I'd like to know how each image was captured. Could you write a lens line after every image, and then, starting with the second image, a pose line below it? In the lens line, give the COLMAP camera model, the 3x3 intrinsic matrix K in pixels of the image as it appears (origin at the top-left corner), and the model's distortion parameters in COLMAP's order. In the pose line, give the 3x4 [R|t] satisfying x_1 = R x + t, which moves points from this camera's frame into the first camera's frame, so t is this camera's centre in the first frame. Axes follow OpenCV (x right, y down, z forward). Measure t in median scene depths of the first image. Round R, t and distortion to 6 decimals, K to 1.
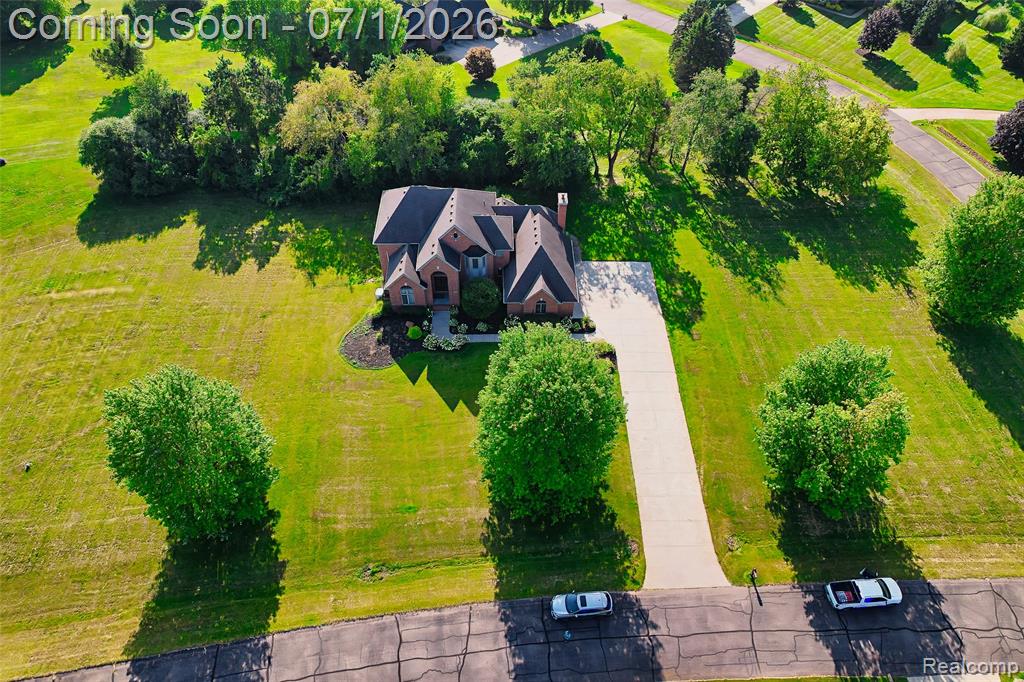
lens RADIAL K [[715.3, 0, 513.3], [0, 715.3, 342.2], [0, 0, 1]] dist [-0.071419, 0.013492]
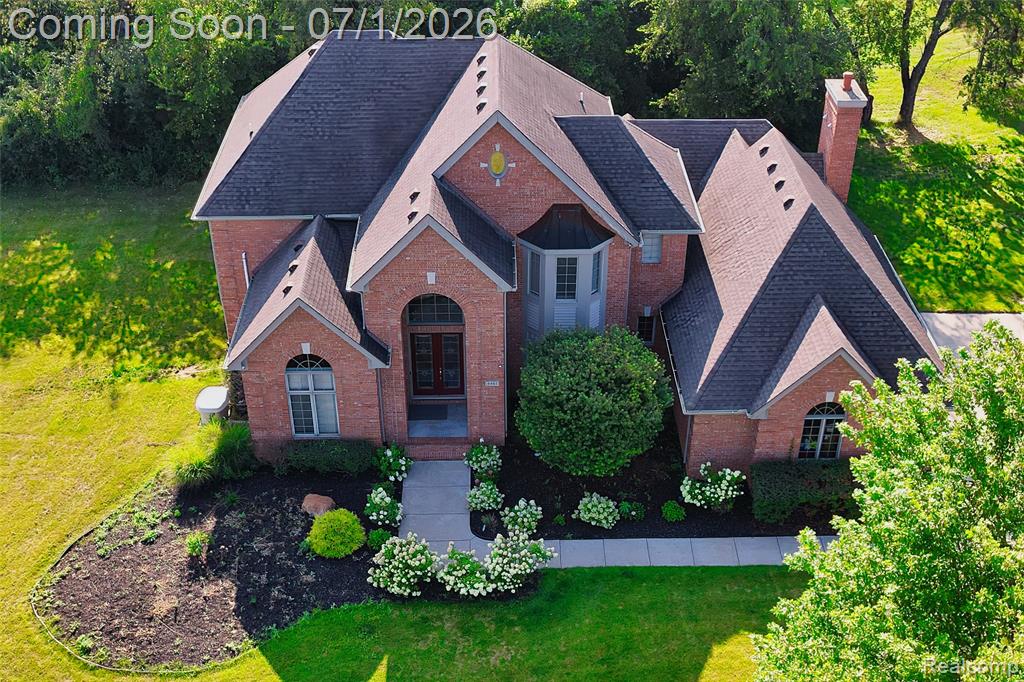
lens RADIAL K [[1331.2, 0, 509.8], [0, 1331.2, 346.1], [0, 0, 1]] dist [-0.066003, 0.000000]
pose [[0.999969, -0.007277, -0.002969, -0.073182], [0.006307, 0.968391, -0.249359, 0.040378], [0.004690, 0.249333, 0.968407, 0.517654]]
